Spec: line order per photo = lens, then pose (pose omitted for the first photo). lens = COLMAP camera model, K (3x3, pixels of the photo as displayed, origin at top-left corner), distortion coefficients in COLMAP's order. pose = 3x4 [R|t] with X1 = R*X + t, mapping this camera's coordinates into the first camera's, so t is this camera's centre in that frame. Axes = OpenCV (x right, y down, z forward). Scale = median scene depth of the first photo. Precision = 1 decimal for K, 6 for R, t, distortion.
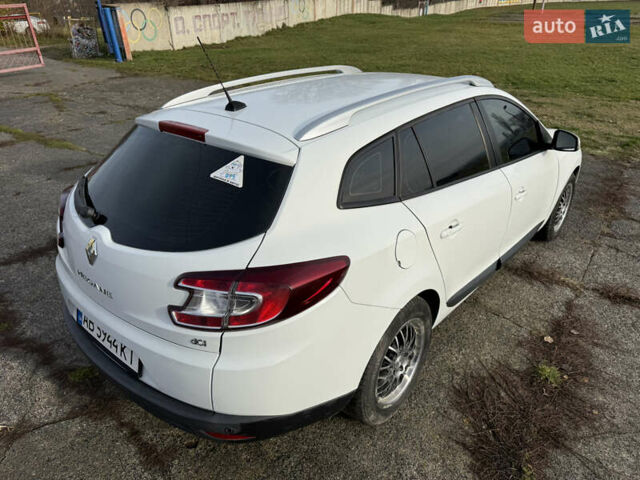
lens RADIAL K [[449.3, 0, 324.2], [0, 449.3, 242.2], [0, 0, 1]] dist [0.025715, -0.027251]
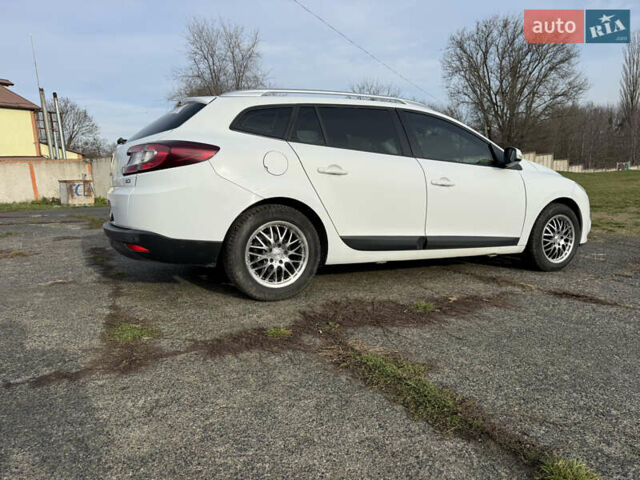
lens RADIAL K [[449.3, 0, 325.6], [0, 449.3, 238.4], [0, 0, 1]] dist [0.025715, -0.027251]
pose [[0.918055, 0.040091, -0.394422, 0.794606], [-0.171160, 0.937461, -0.303102, 0.576087], [0.357604, 0.345773, 0.867503, -0.145842]]
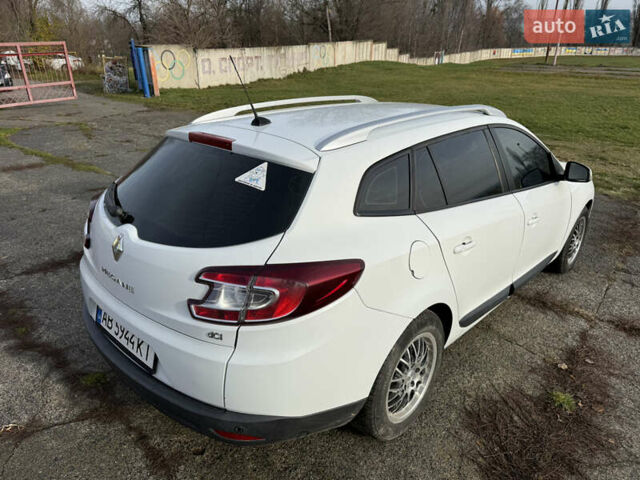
lens RADIAL K [[449.3, 0, 324.7], [0, 449.3, 235.6], [0, 0, 1]] dist [0.025715, -0.027251]
pose [[0.998962, 0.036481, -0.027288, -0.006420], [-0.038990, 0.994432, -0.097899, 0.057858], [0.023565, 0.098861, 0.994822, -0.024640]]
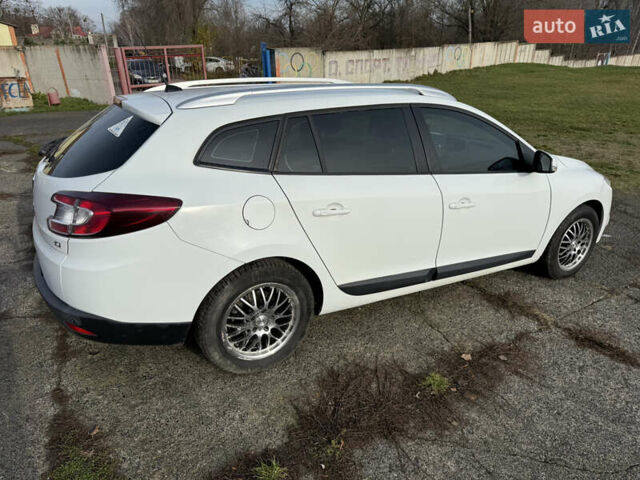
lens RADIAL K [[449.3, 0, 321.3], [0, 449.3, 240.6], [0, 0, 1]] dist [0.025715, -0.027251]
pose [[0.940132, 0.144150, -0.308824, 0.581555], [-0.172319, 0.982840, -0.065817, 0.111714], [0.294037, 0.115093, 0.948839, -0.024371]]
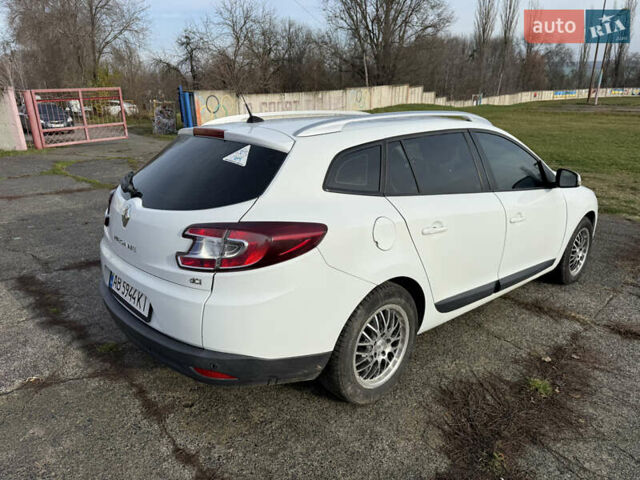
lens RADIAL K [[449.3, 0, 318.4], [0, 449.3, 236.1], [0, 0, 1]] dist [0.025715, -0.027251]
pose [[0.990674, 0.047188, -0.127823, 0.135493], [-0.070159, 0.980856, -0.181656, 0.202571], [0.116804, 0.188930, 0.975019, -0.114943]]
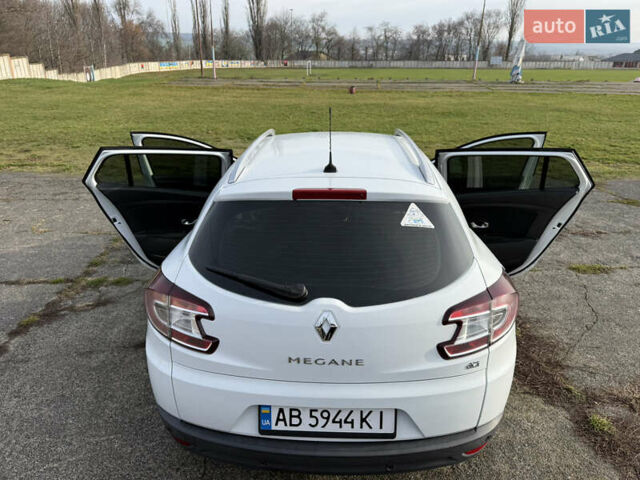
lens RADIAL K [[449.3, 0, 315.0], [0, 449.3, 244.8], [0, 0, 1]] dist [0.025715, -0.027251]
pose [[0.795613, -0.213442, 0.566959, -0.783628], [0.276613, 0.960615, -0.026530, -0.096653], [-0.538967, 0.177937, 0.823318, 0.159231]]
